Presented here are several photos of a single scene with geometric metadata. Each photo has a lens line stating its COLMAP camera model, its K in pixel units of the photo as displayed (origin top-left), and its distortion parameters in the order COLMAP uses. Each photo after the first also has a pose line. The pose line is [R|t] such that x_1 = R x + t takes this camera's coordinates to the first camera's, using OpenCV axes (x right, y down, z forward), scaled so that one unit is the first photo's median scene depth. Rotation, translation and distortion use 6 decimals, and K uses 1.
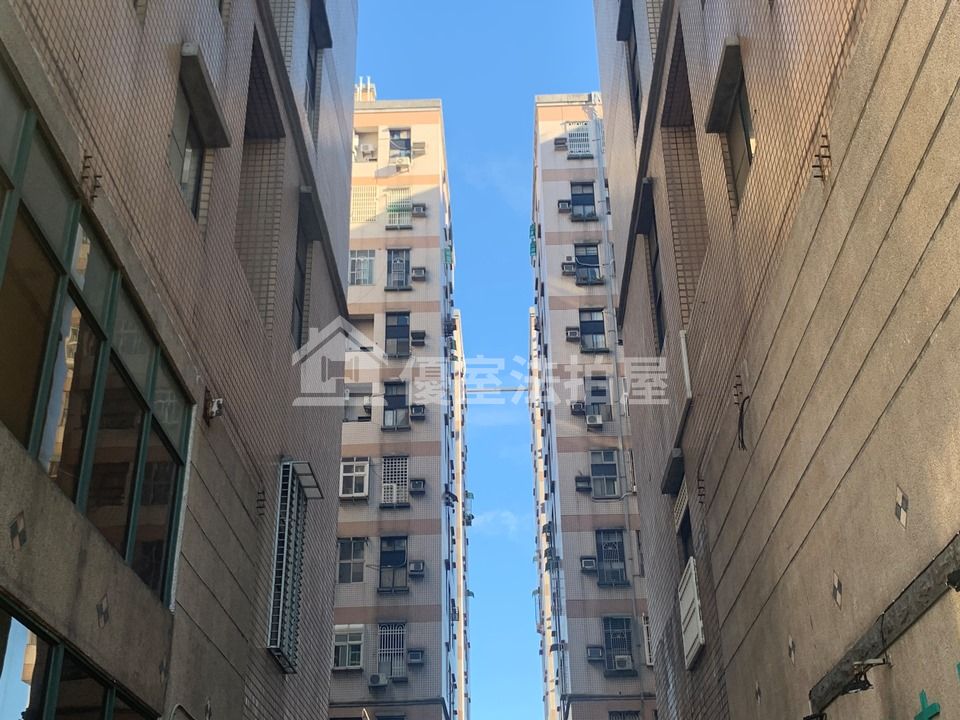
lens RADIAL K [[1145.6, 0, 480.0], [0, 1145.6, 360.0], [0, 0, 1]] dist [0.227627, 0.001593]
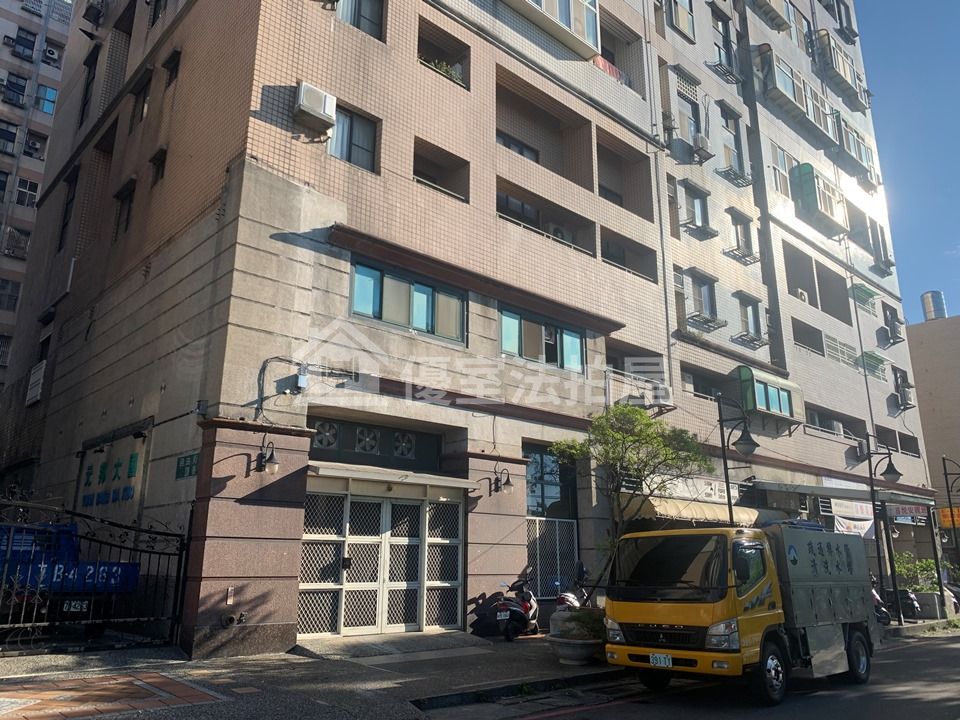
lens RADIAL K [[739.7, 0, 474.4], [0, 739.7, 356.1], [0, 0, 1]] dist [0.010932, -0.005945]
pose [[0.714707, 0.213656, 0.665992, -0.043384], [-0.360033, 0.928740, 0.088420, -0.064254], [-0.599642, -0.302973, 0.740700, -0.127639]]
